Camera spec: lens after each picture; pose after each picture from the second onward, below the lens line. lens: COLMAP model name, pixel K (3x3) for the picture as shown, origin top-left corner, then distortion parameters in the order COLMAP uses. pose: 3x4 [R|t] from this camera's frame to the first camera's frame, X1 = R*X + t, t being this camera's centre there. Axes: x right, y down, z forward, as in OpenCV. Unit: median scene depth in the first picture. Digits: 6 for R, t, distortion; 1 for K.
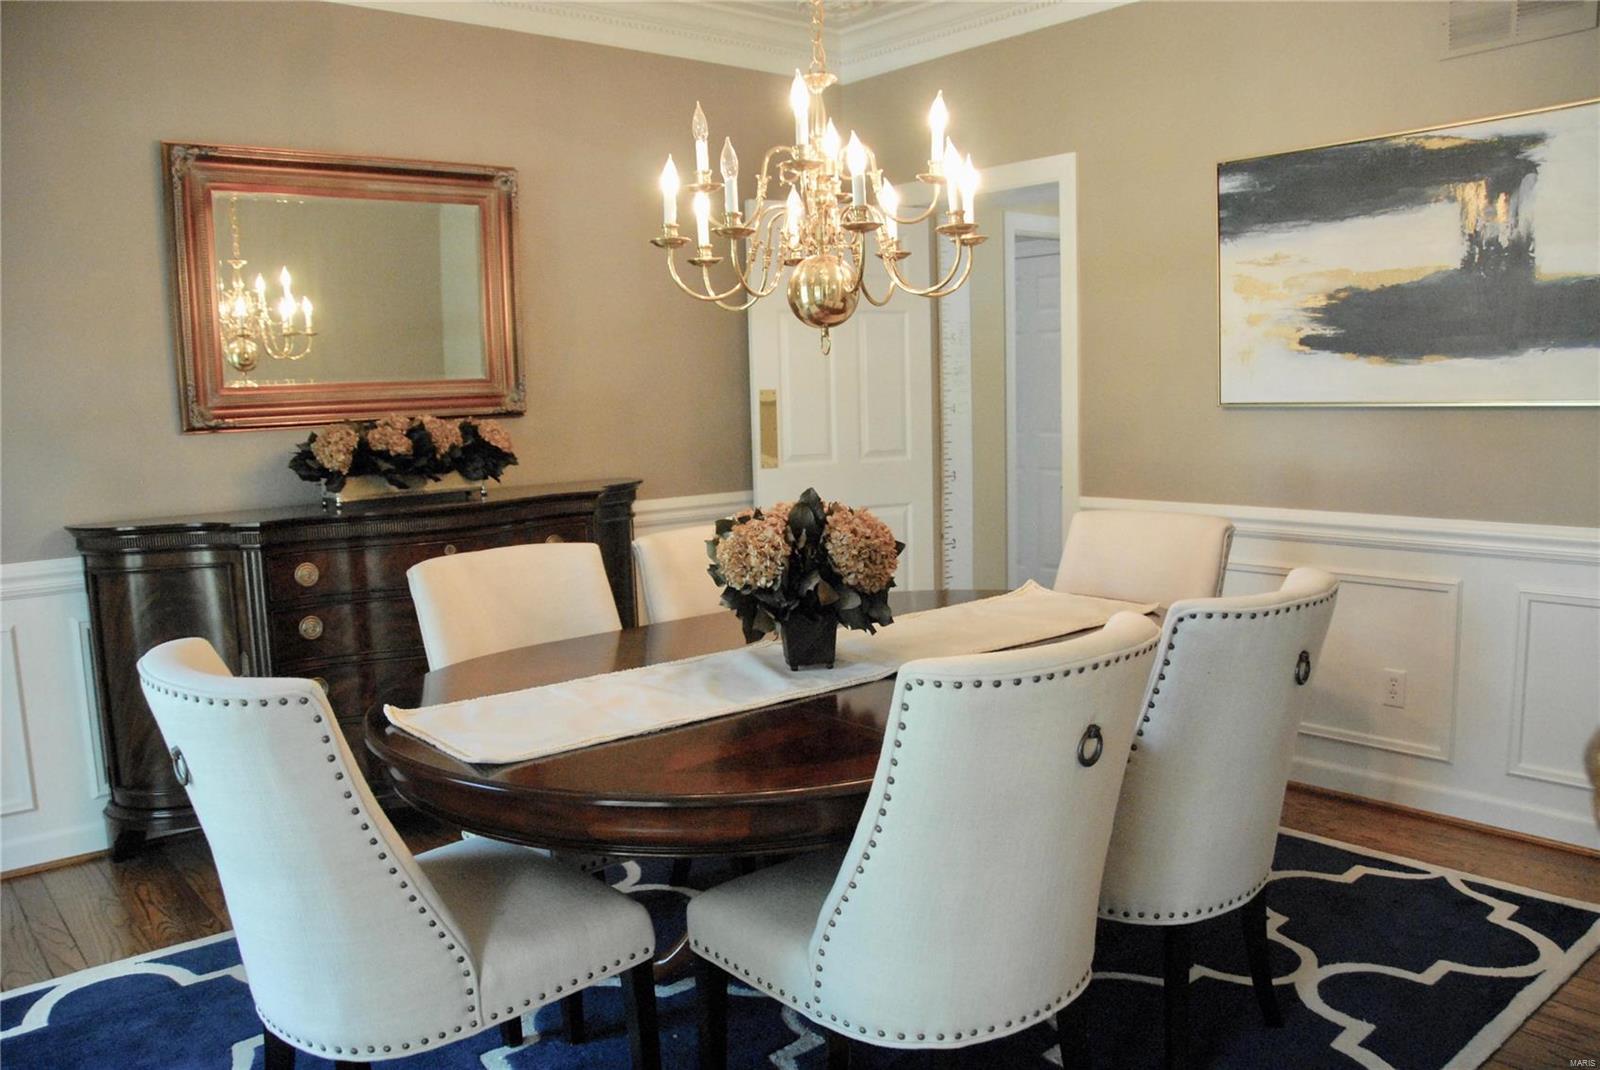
lens RADIAL K [[1271.2, 0, 807.0], [0, 1271.2, 544.7], [0, 0, 1]] dist [-0.139728, 0.089529]
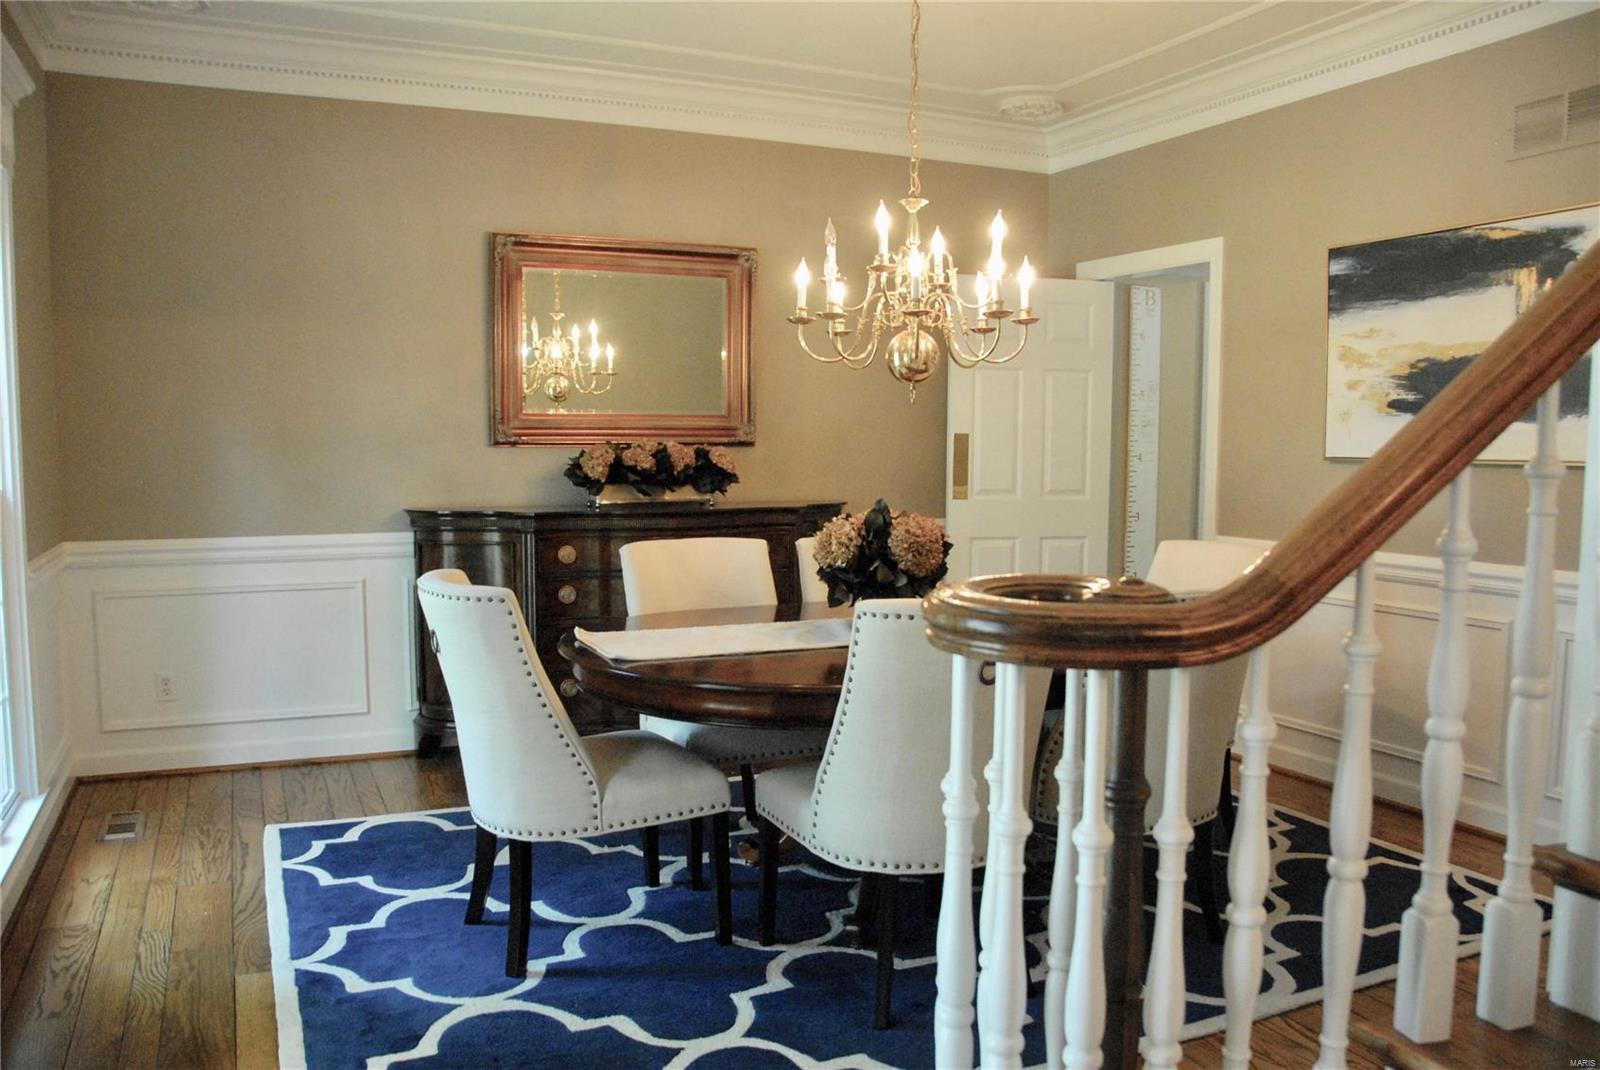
lens RADIAL K [[1271.2, 0, 804.3], [0, 1271.2, 533.3], [0, 0, 1]] dist [-0.139728, 0.089529]
pose [[0.963892, 0.054595, -0.260636, 0.199638], [-0.066470, 0.997104, -0.036962, 0.034981], [0.257863, 0.052952, 0.964729, -0.248972]]
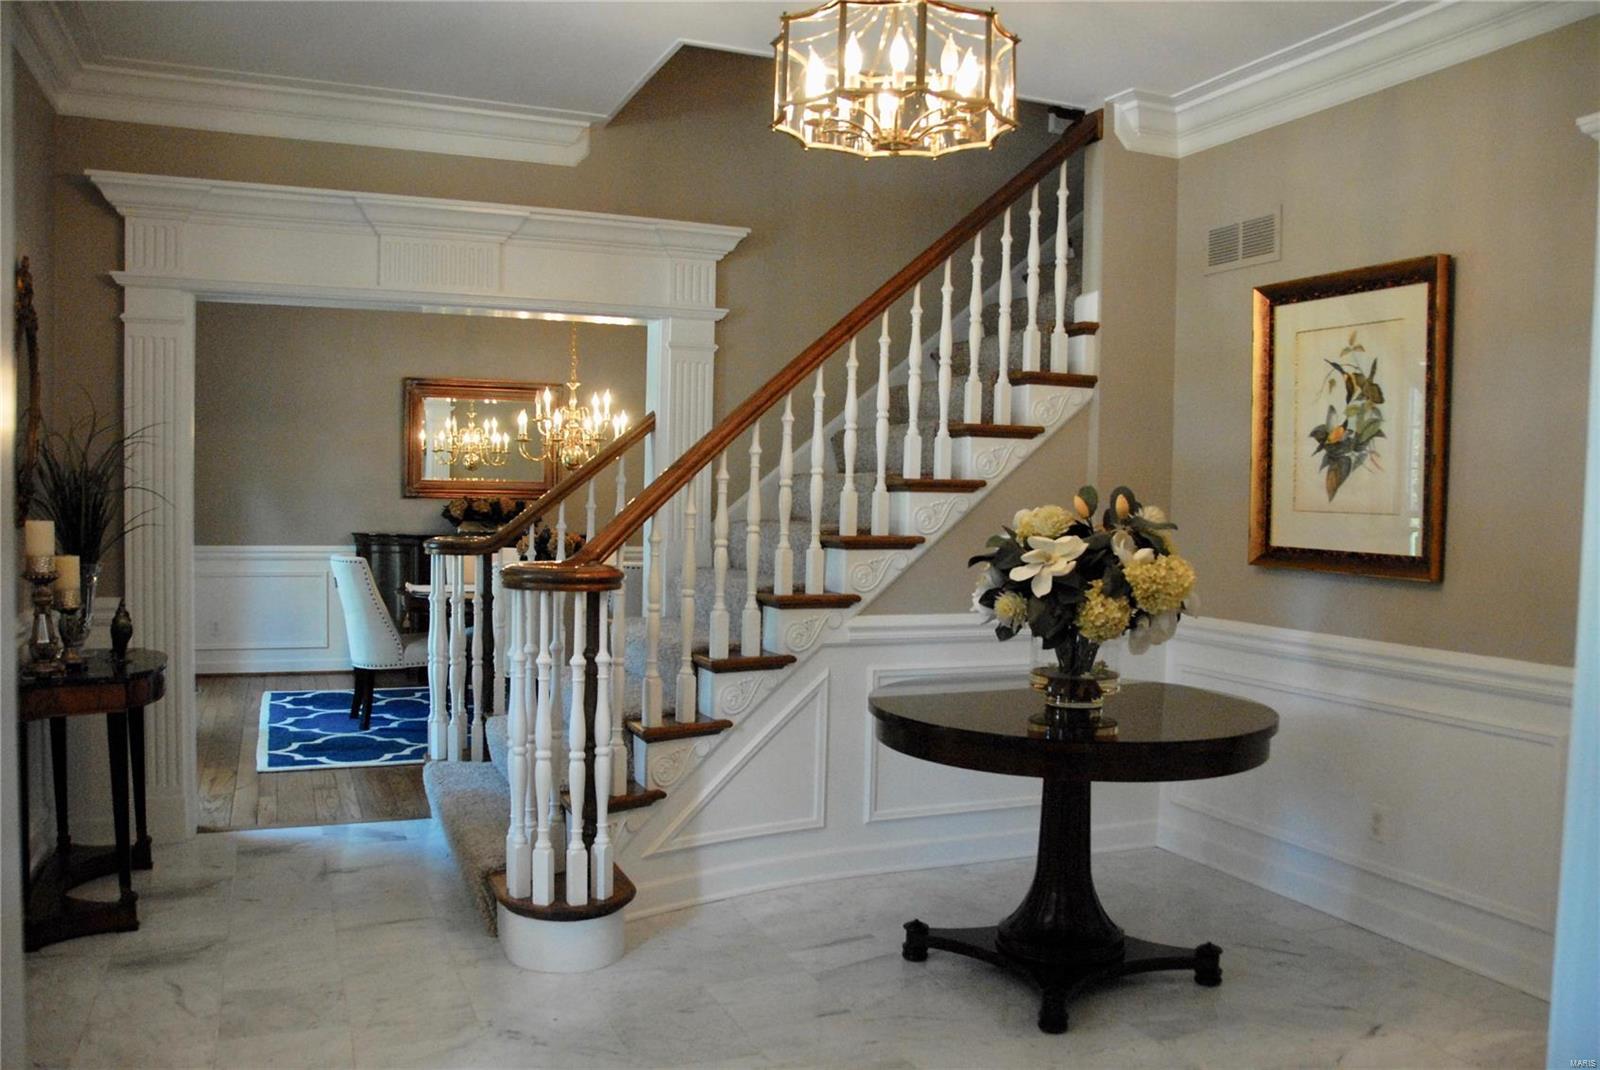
lens RADIAL K [[1271.2, 0, 802.7], [0, 1271.2, 536.8], [0, 0, 1]] dist [-0.139728, 0.089529]
pose [[0.953657, 0.060610, -0.294729, 1.014703], [-0.086569, 0.993356, -0.075830, 0.107004], [0.288174, 0.097830, 0.952567, -1.150280]]
